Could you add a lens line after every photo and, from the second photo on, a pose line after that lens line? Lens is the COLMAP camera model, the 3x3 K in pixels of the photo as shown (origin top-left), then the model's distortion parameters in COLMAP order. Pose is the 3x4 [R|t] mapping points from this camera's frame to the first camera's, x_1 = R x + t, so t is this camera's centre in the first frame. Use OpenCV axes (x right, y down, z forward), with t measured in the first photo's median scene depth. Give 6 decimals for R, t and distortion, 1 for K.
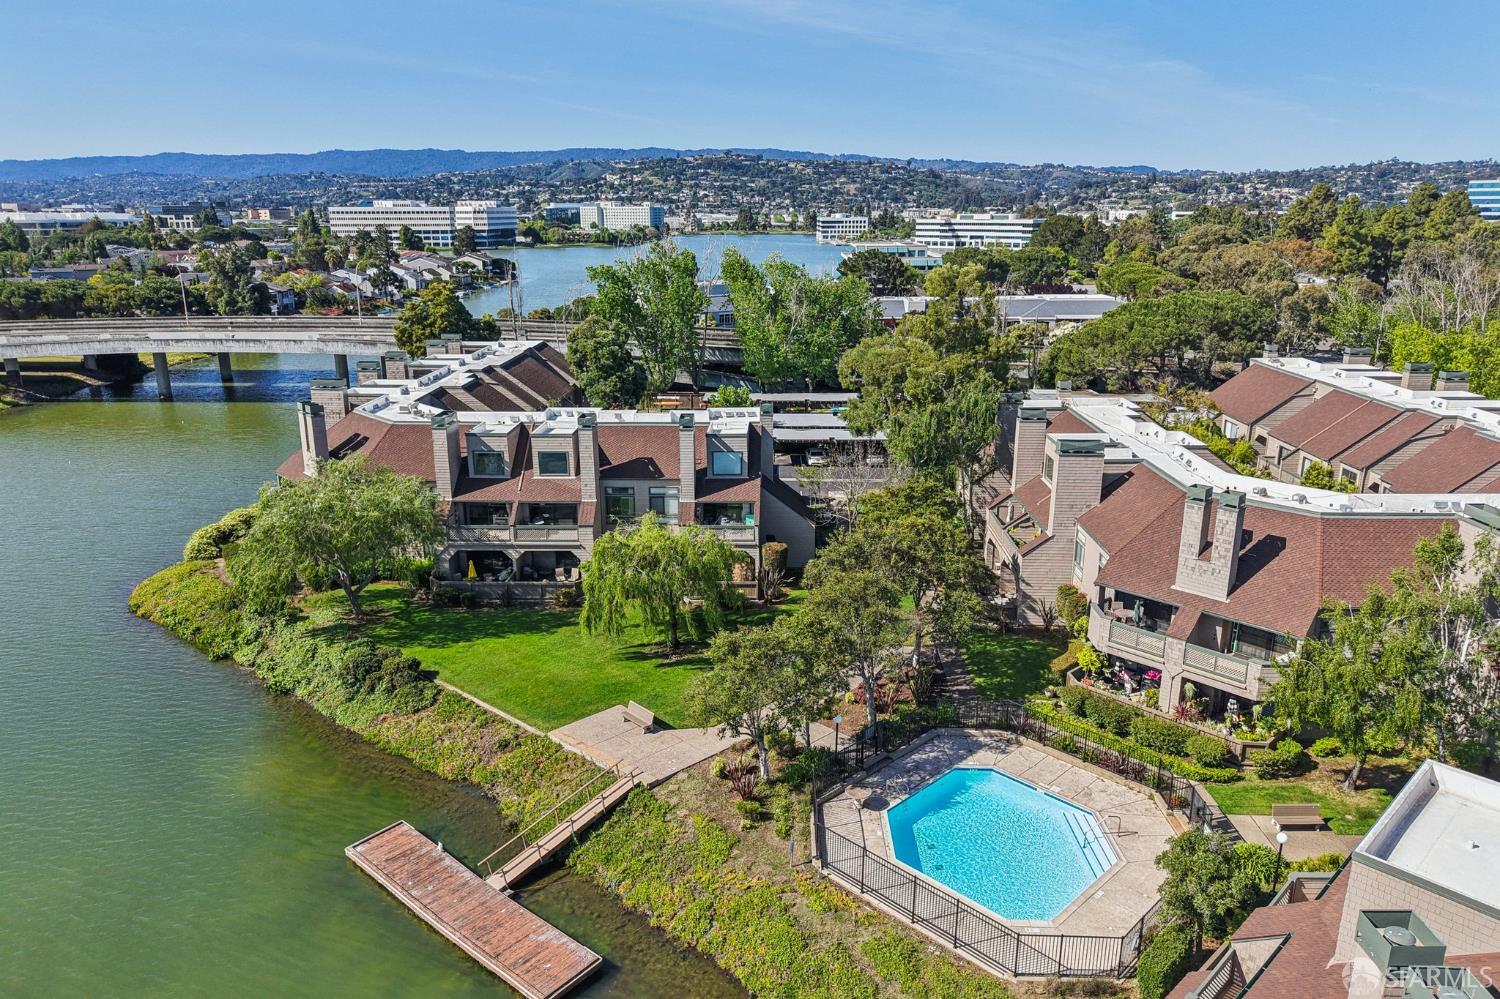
lens RADIAL K [[1006.3, 0, 765.1], [0, 1006.3, 497.2], [0, 0, 1]] dist [0.018868, -0.015668]
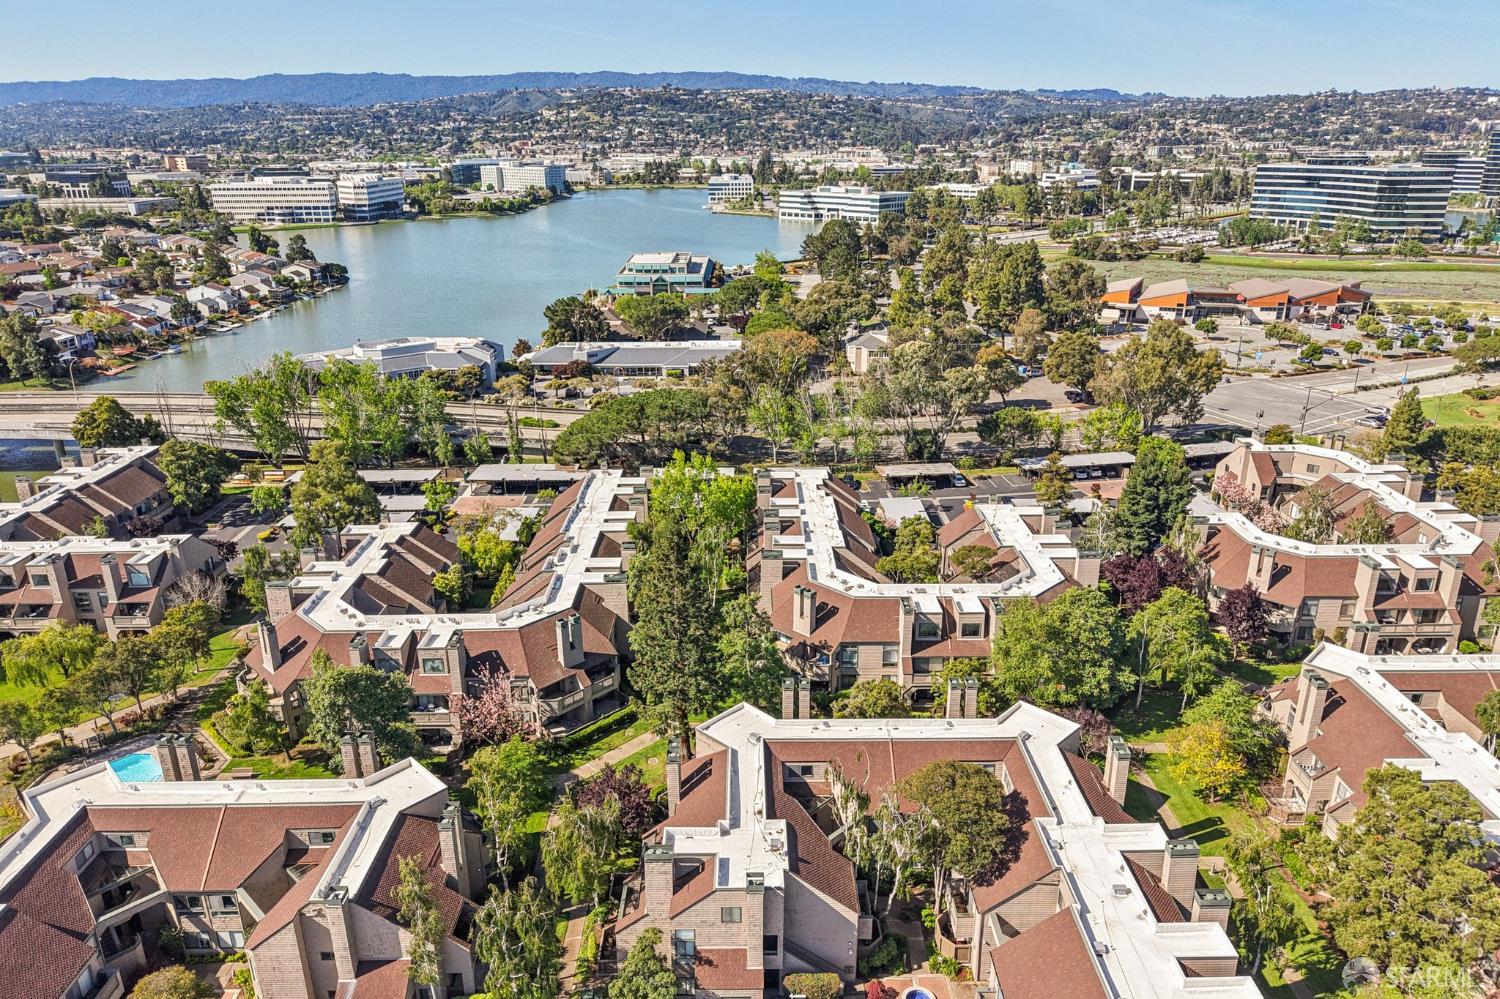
lens RADIAL K [[1007.5, 0, 749.3], [0, 1007.5, 498.7], [0, 0, 1]] dist [0.013206, -0.006653]
pose [[0.999548, -0.015398, 0.025803, 0.088758], [0.013693, 0.997791, 0.064999, -0.024714], [-0.026747, -0.064616, 0.997552, -0.072121]]
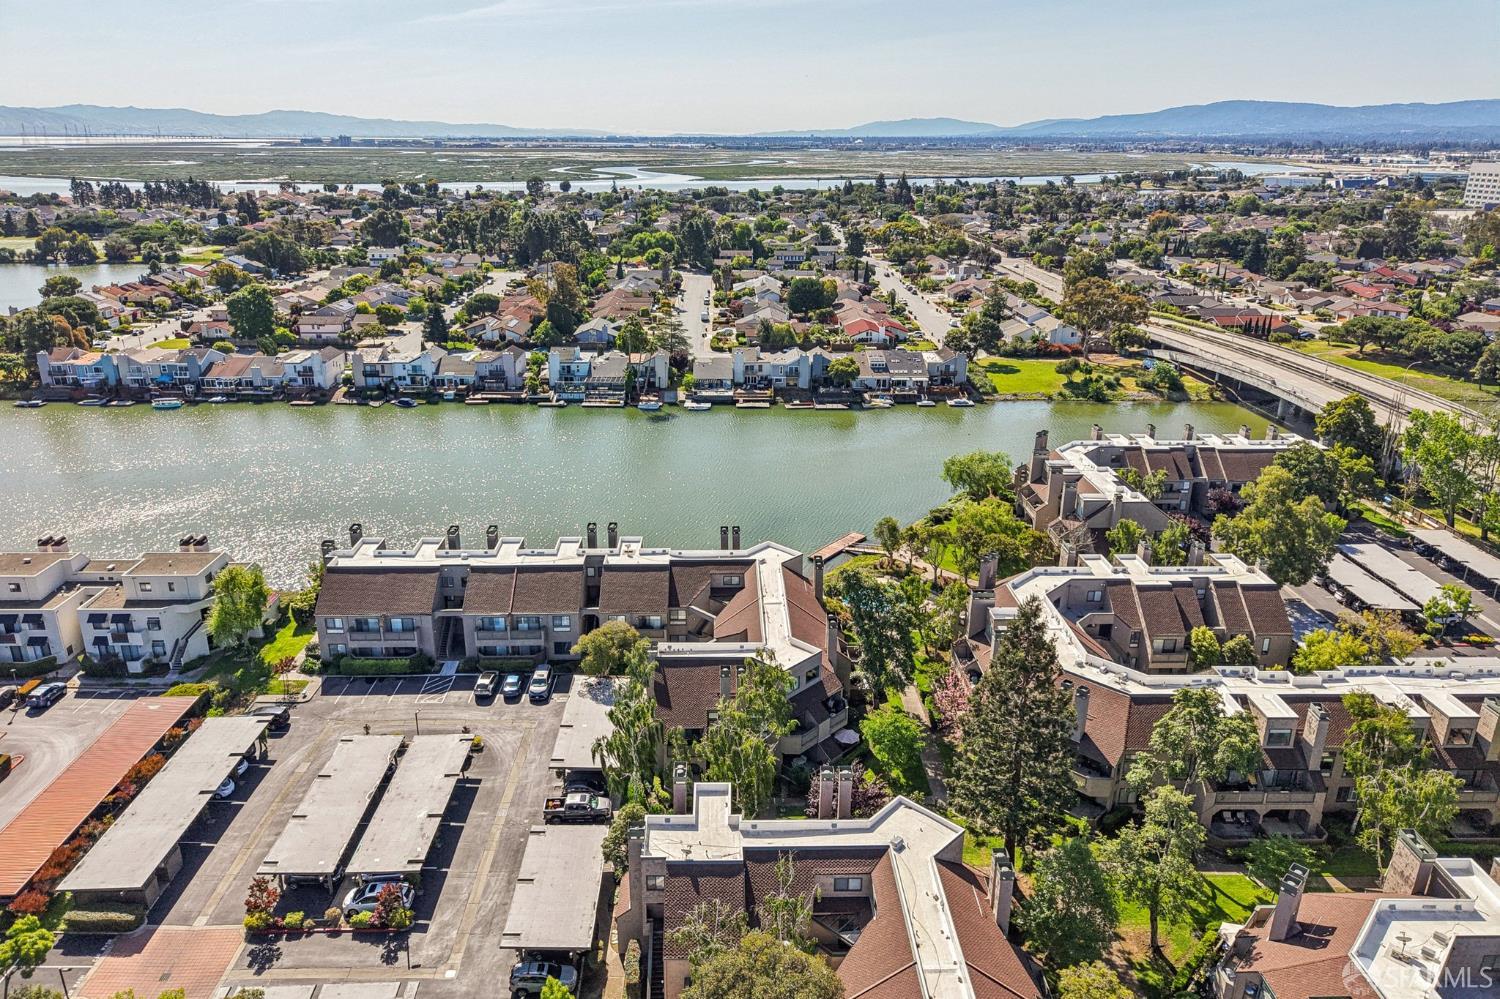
lens RADIAL K [[1014.0, 0, 727.3], [0, 1014.0, 452.5], [0, 0, 1]] dist [0.050584, -0.071854]
pose [[0.038196, 0.295083, -0.954708, 0.172084], [-0.278673, 0.920647, 0.273406, -0.046686], [0.959626, 0.255608, 0.117397, 0.001731]]
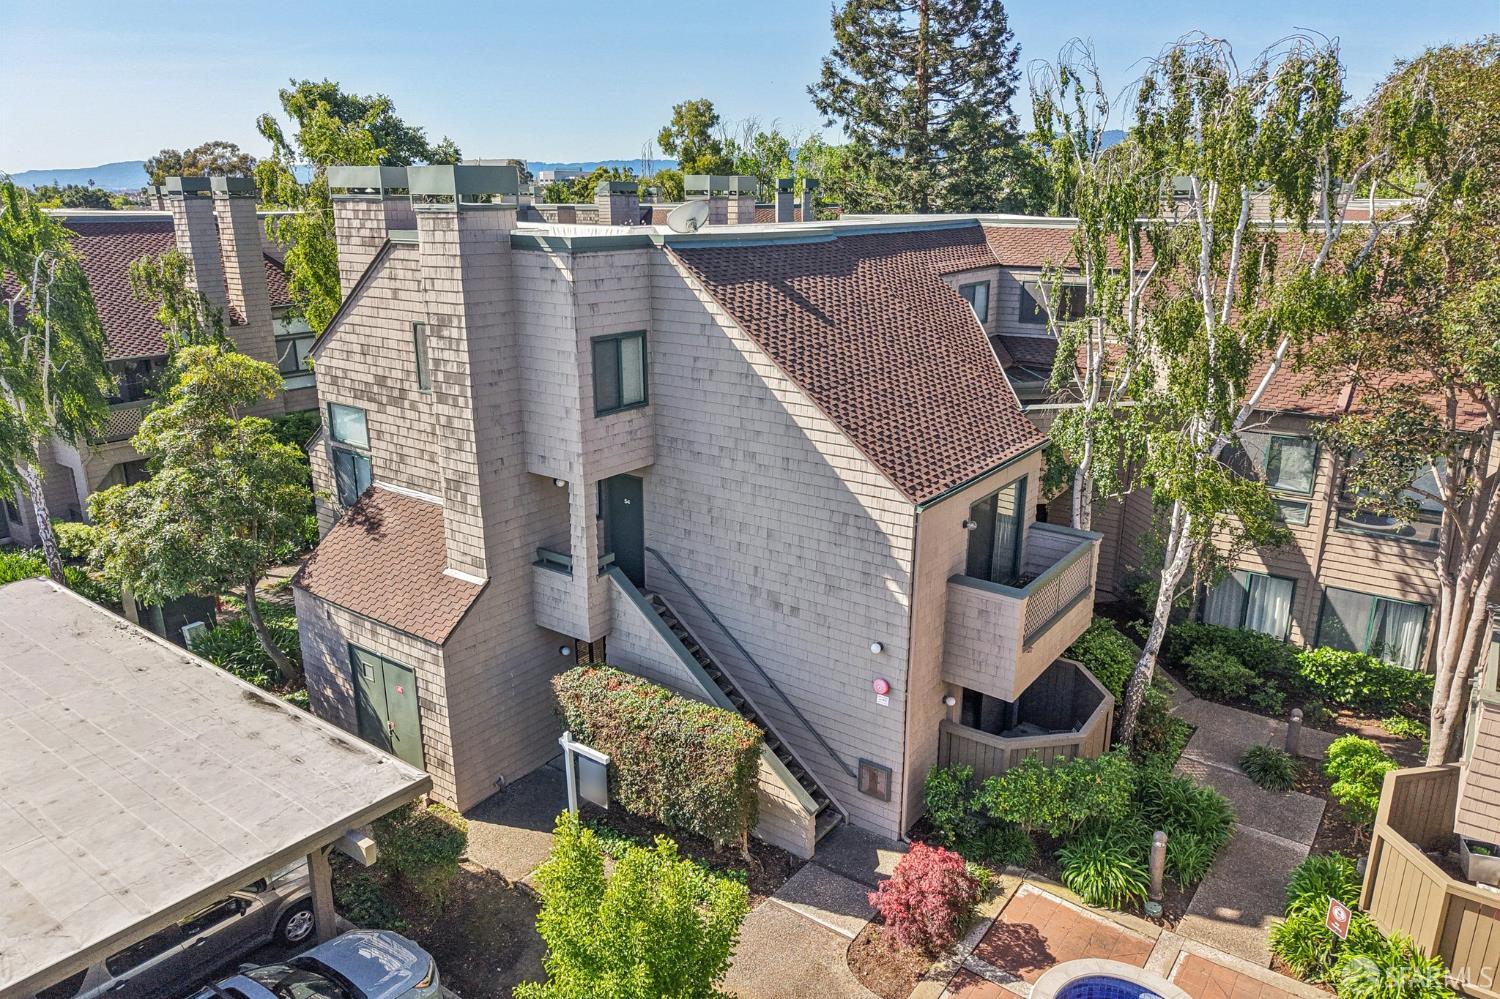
lens RADIAL K [[1007.5, 0, 749.3], [0, 1007.5, 498.7], [0, 0, 1]] dist [0.013206, -0.006653]
pose [[0.821165, 0.161961, -0.547226, 0.108701], [-0.149814, 0.986432, 0.067142, 0.018248], [0.550676, 0.026847, 0.834288, -0.001246]]
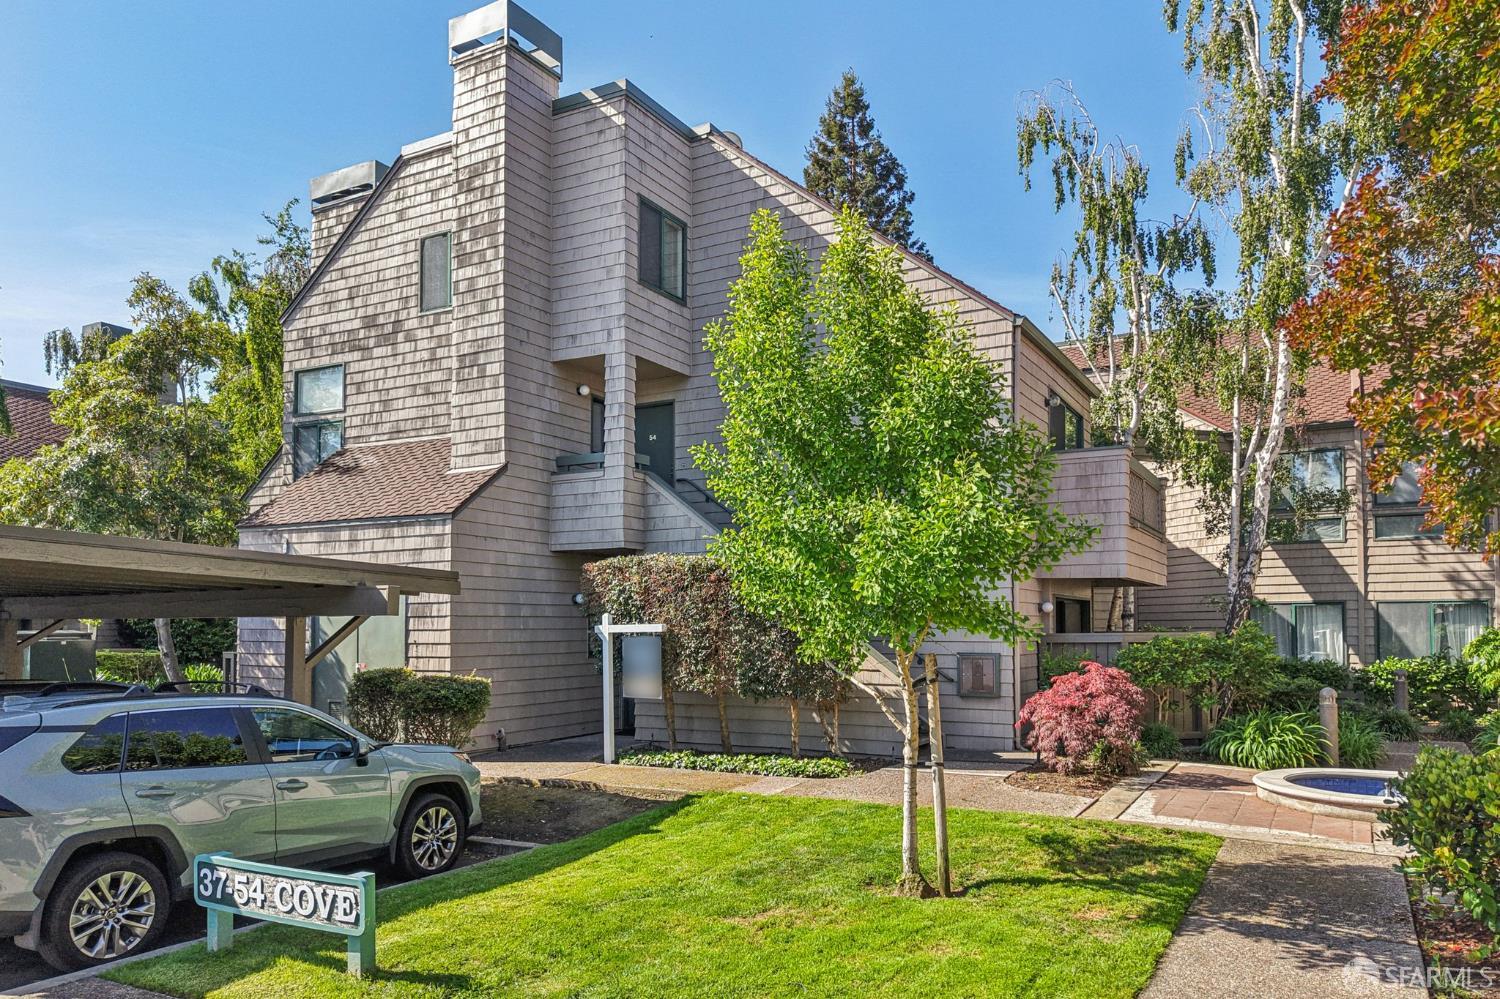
lens RADIAL K [[1047.8, 0, 750.7], [0, 1047.8, 605.0], [0, 0, 1]] dist [0.001385, -0.002769]
pose [[0.884255, -0.013768, -0.466802, 0.105065], [-0.120282, 0.959128, -0.256136, 0.029600], [0.451250, 0.282637, 0.846457, 0.000564]]
